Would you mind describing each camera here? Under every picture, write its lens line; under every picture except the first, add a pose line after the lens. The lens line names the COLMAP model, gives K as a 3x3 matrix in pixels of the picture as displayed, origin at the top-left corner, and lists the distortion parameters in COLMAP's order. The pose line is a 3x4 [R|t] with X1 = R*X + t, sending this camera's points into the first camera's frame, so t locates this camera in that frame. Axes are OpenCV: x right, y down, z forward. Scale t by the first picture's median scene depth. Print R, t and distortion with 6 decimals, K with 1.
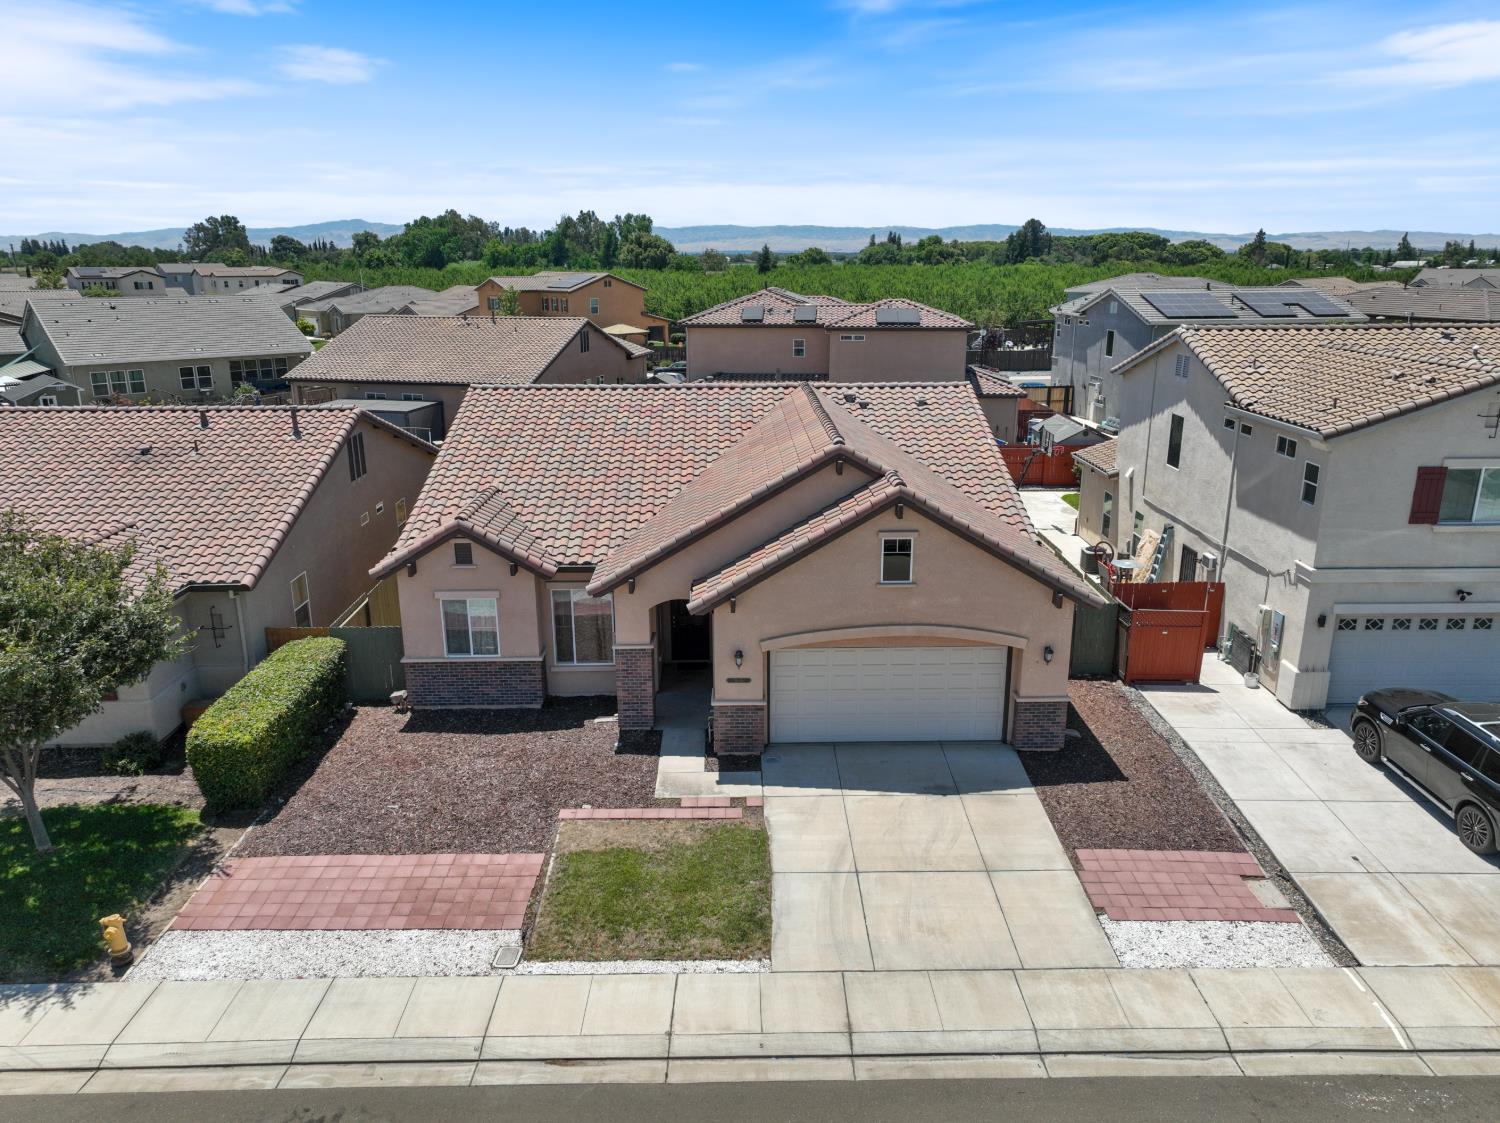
lens RADIAL K [[1055.8, 0, 755.0], [0, 1055.8, 560.5], [0, 0, 1]] dist [0.000325, 0.014580]
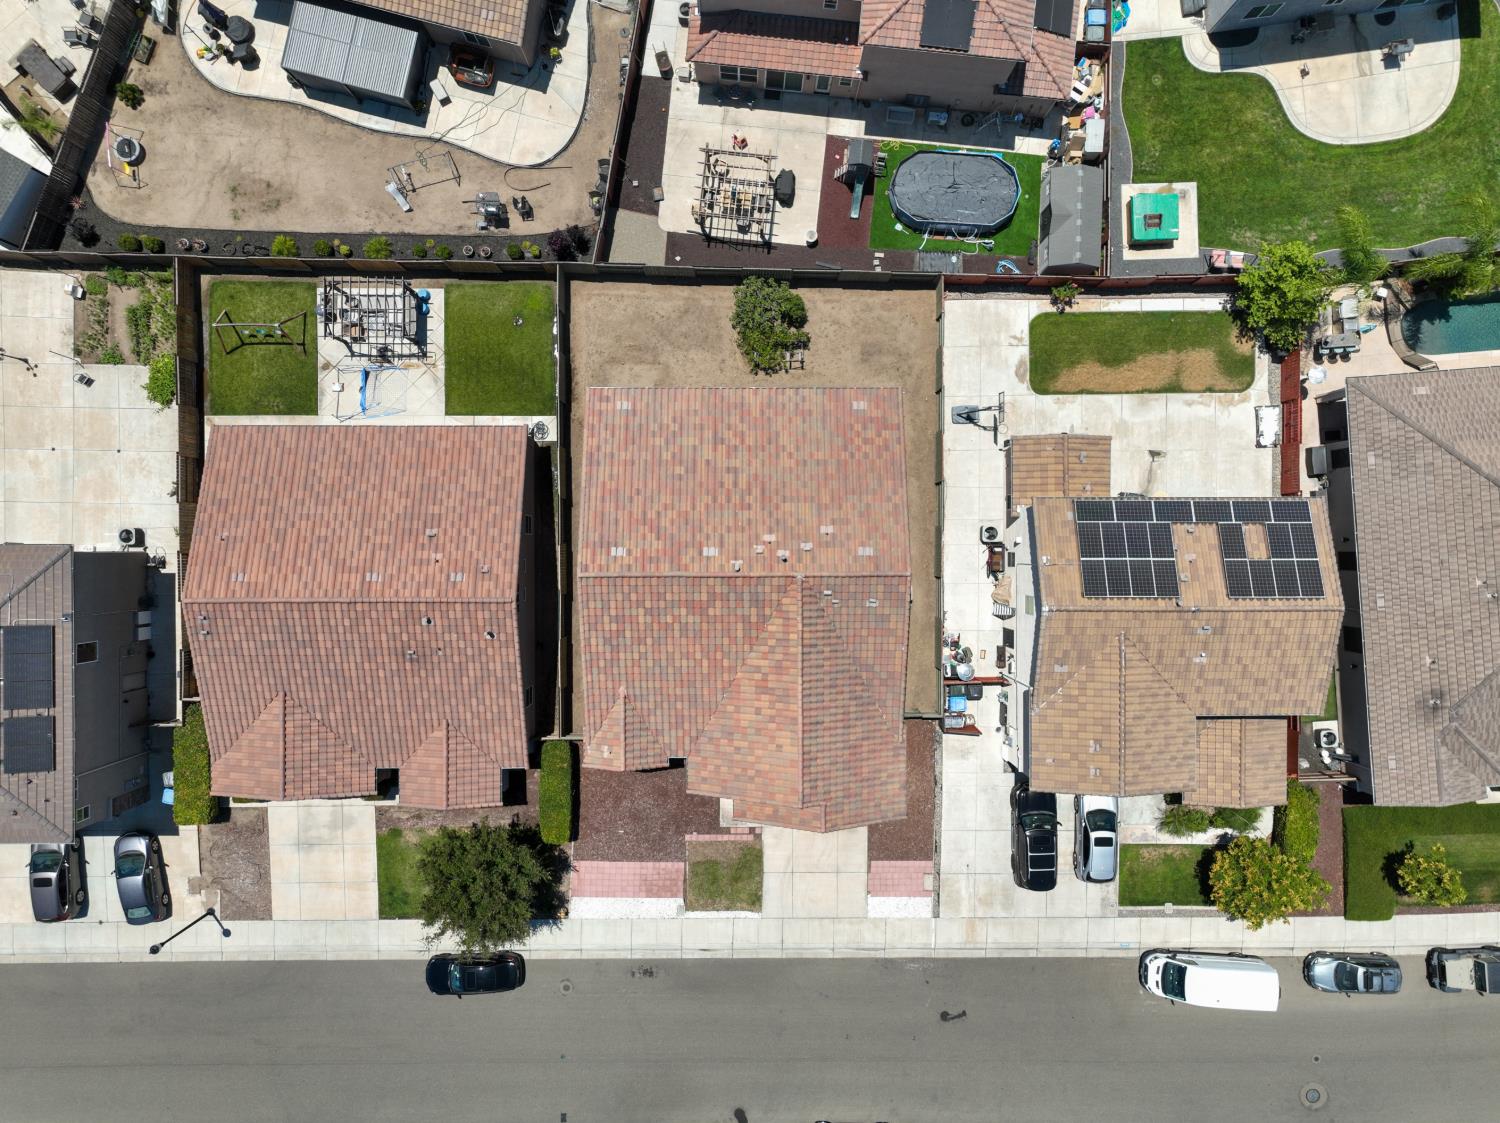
lens RADIAL K [[1055.8, 0, 749.2], [0, 1055.8, 560.7], [0, 0, 1]] dist [0.000325, 0.014580]
pose [[0.999782, 0.018469, 0.009728, -0.054061], [-0.014264, 0.264247, 0.964350, -2.199401], [0.015240, -0.964278, 0.264453, 0.846457]]
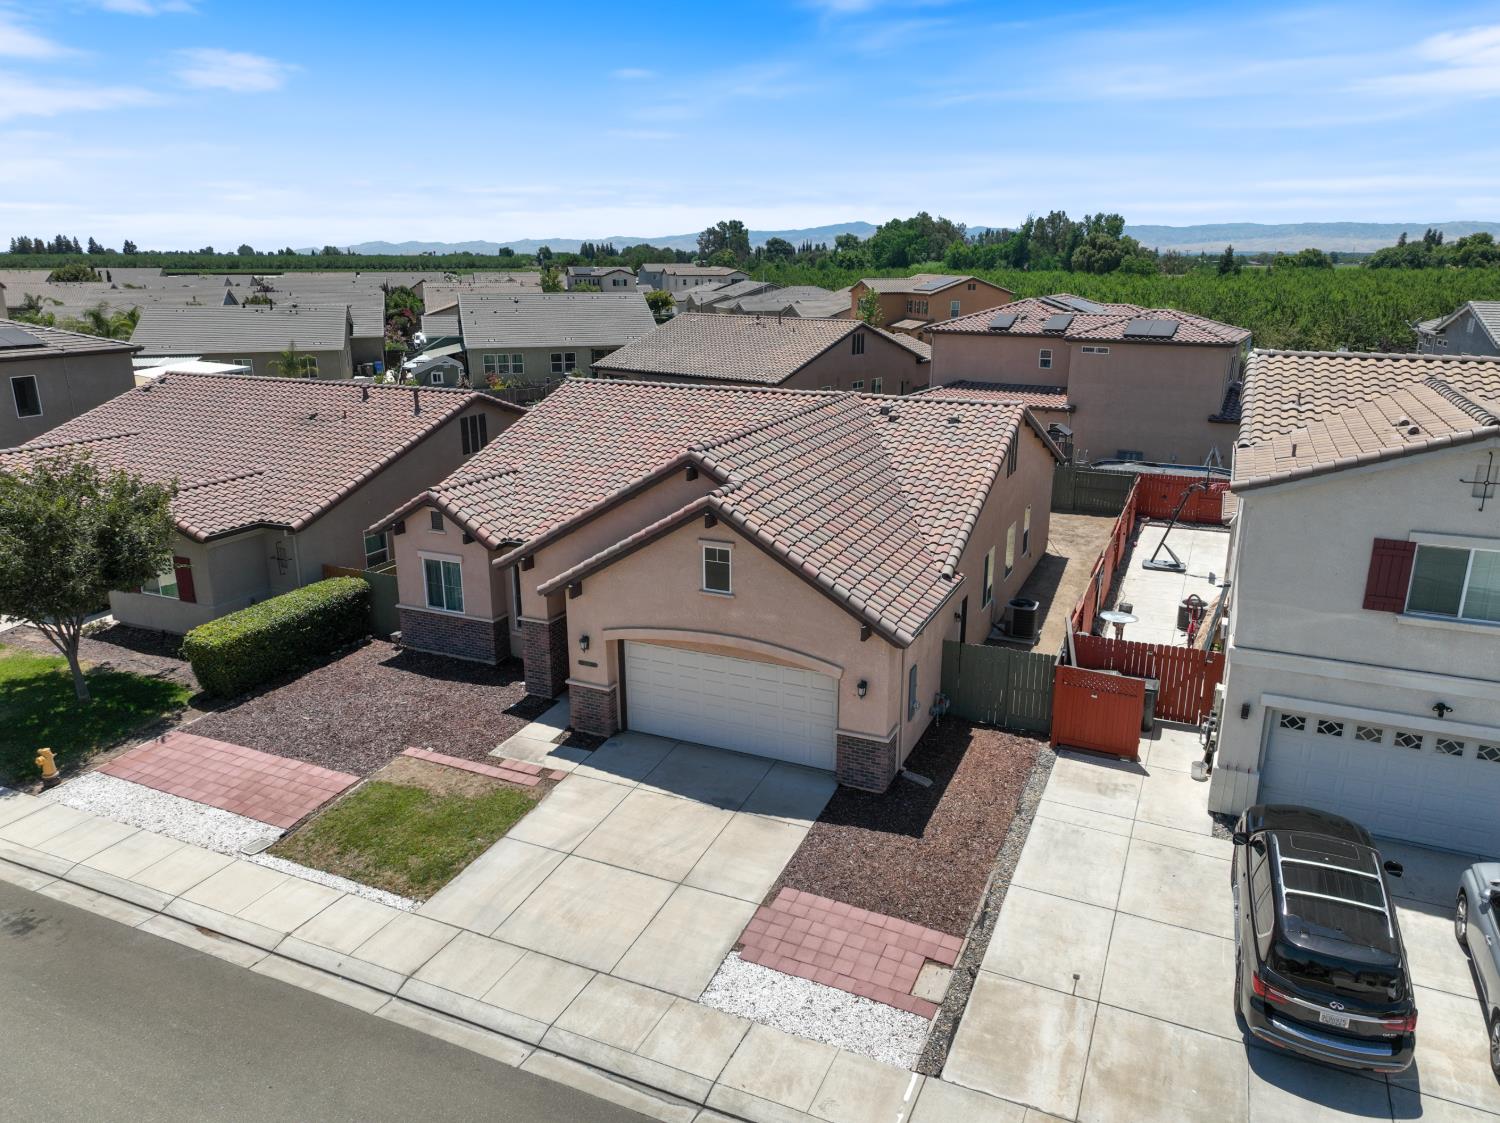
lens RADIAL K [[1055.8, 0, 755.0], [0, 1055.8, 564.9], [0, 0, 1]] dist [0.000325, 0.014580]
pose [[0.904731, 0.122625, -0.407953, 0.526027], [-0.121379, 0.992181, 0.029049, -0.034972], [0.408325, 0.023235, 0.912541, 0.087094]]
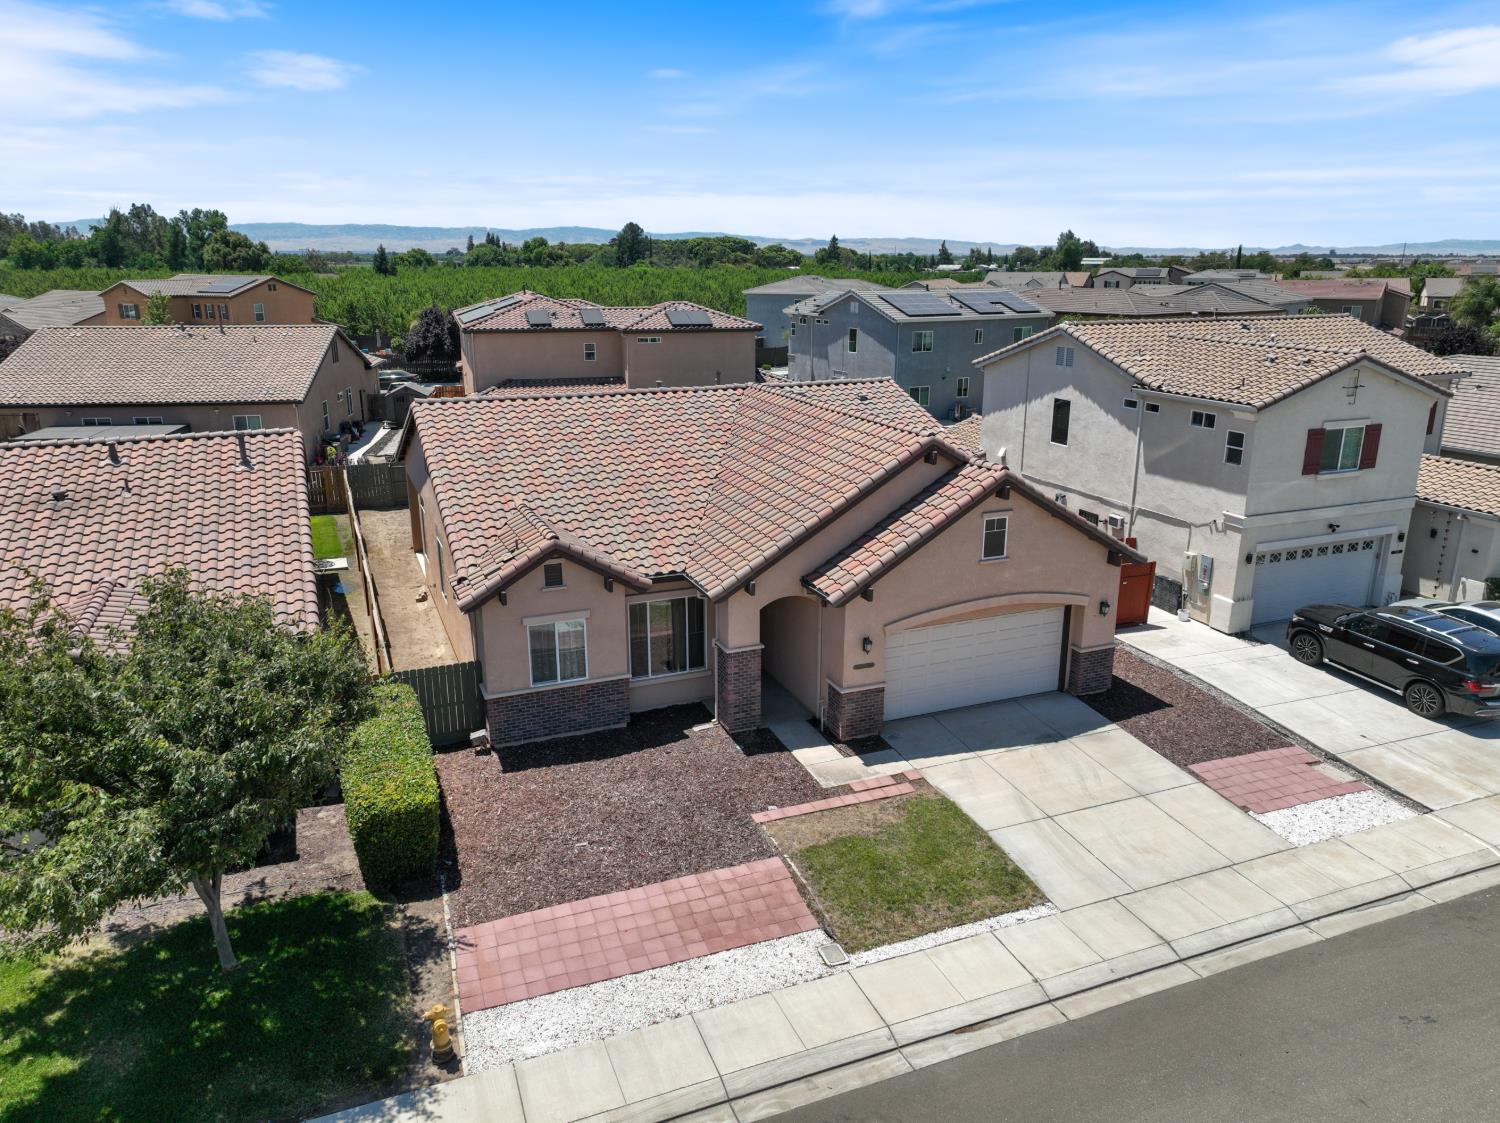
lens RADIAL K [[1055.8, 0, 755.8], [0, 1055.8, 557.0], [0, 0, 1]] dist [0.000325, 0.014580]
pose [[0.930726, -0.095711, 0.352971, -0.446144], [0.097375, 0.995162, 0.013085, -0.017404], [-0.352515, 0.022192, 0.935543, 0.050308]]
